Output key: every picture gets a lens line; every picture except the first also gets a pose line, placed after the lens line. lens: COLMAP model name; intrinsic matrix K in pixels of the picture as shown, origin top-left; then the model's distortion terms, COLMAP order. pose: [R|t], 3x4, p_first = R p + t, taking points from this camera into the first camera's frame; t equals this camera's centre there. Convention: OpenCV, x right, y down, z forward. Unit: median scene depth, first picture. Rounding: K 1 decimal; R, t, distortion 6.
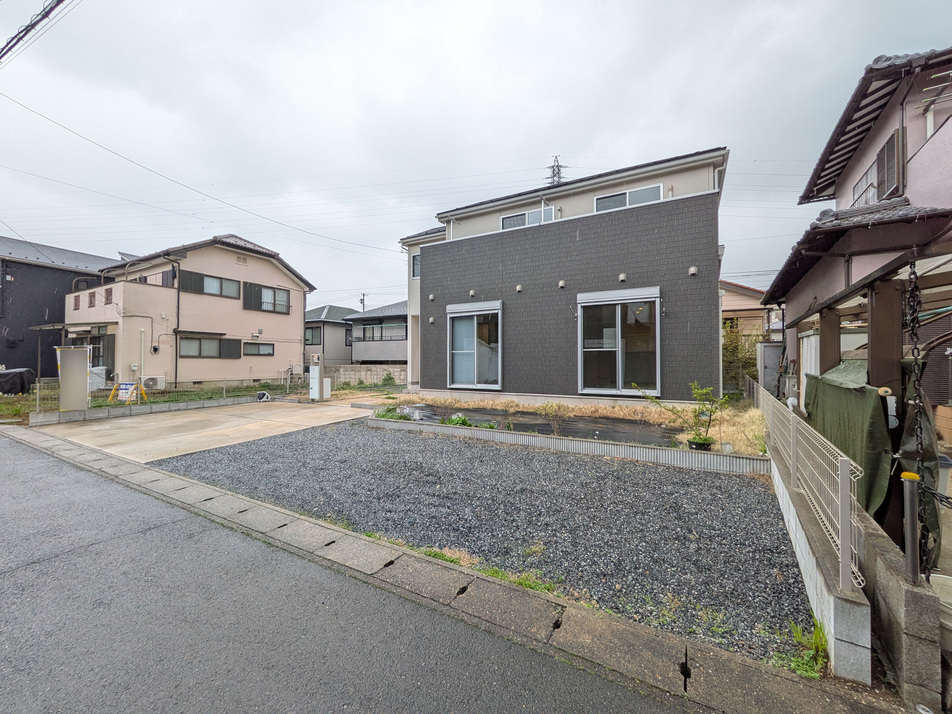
lens RADIAL K [[376.6, 0, 479.3], [0, 376.6, 356.4], [0, 0, 1]] dist [-0.000300, -0.000236]
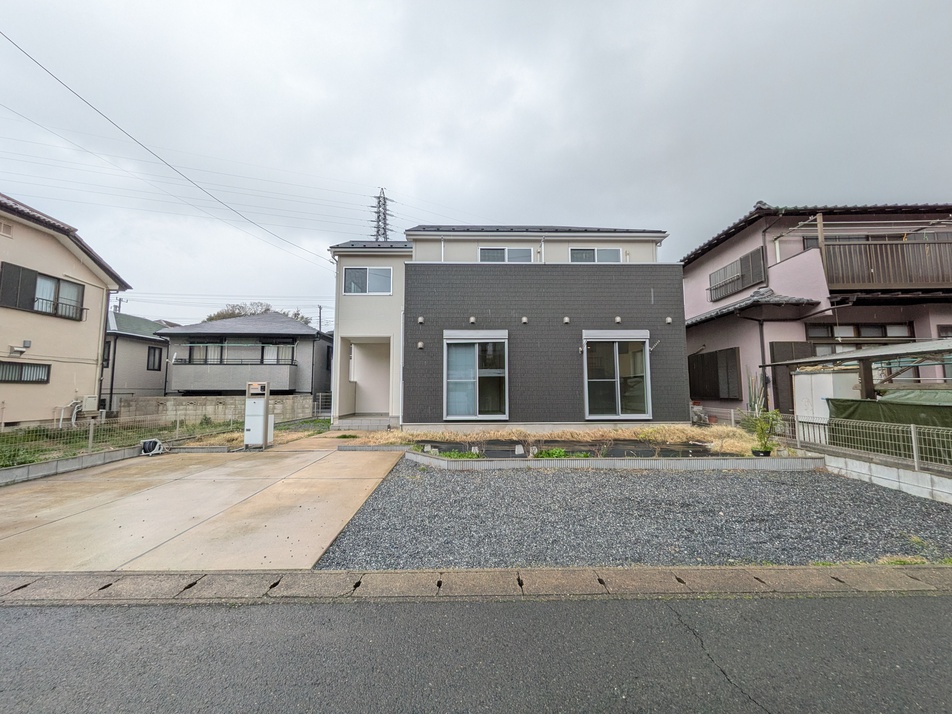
lens RADIAL K [[376.6, 0, 479.3], [0, 376.6, 356.4], [0, 0, 1]] dist [-0.000300, -0.000236]
pose [[0.862307, 0.041968, 0.504644, -0.469682], [-0.003106, 0.996979, -0.077604, -0.000250], [-0.506377, 0.065351, 0.859832, 0.160965]]
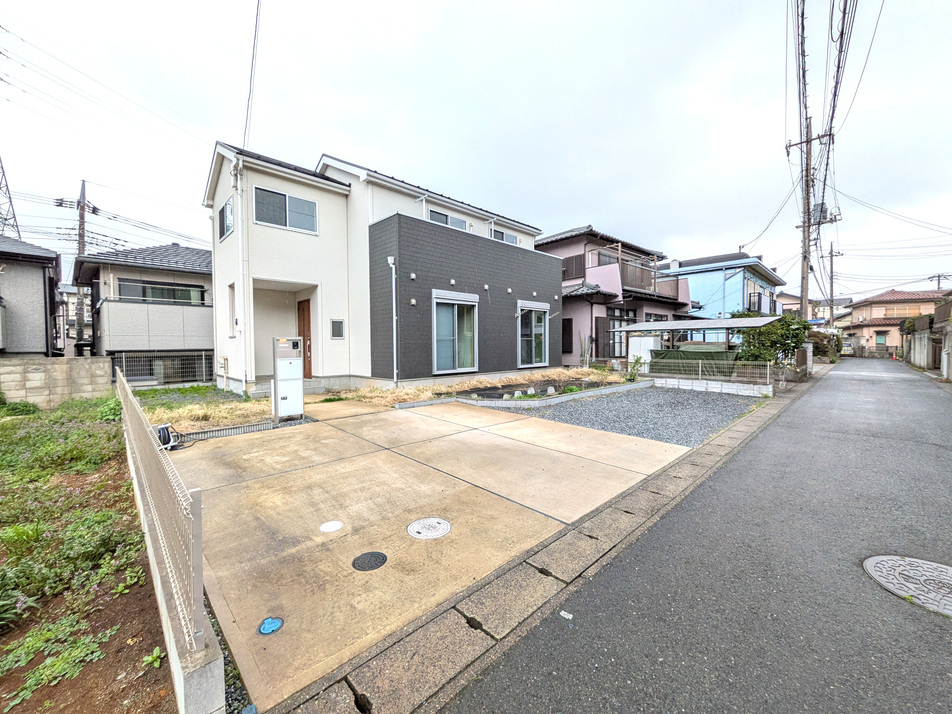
lens RADIAL K [[376.6, 0, 479.3], [0, 376.6, 356.4], [0, 0, 1]] dist [-0.000300, -0.000236]
pose [[0.276689, -0.030983, 0.960460, -0.975129], [-0.004918, 0.999421, 0.033657, 0.002469], [-0.960947, -0.014036, 0.276376, 0.612539]]
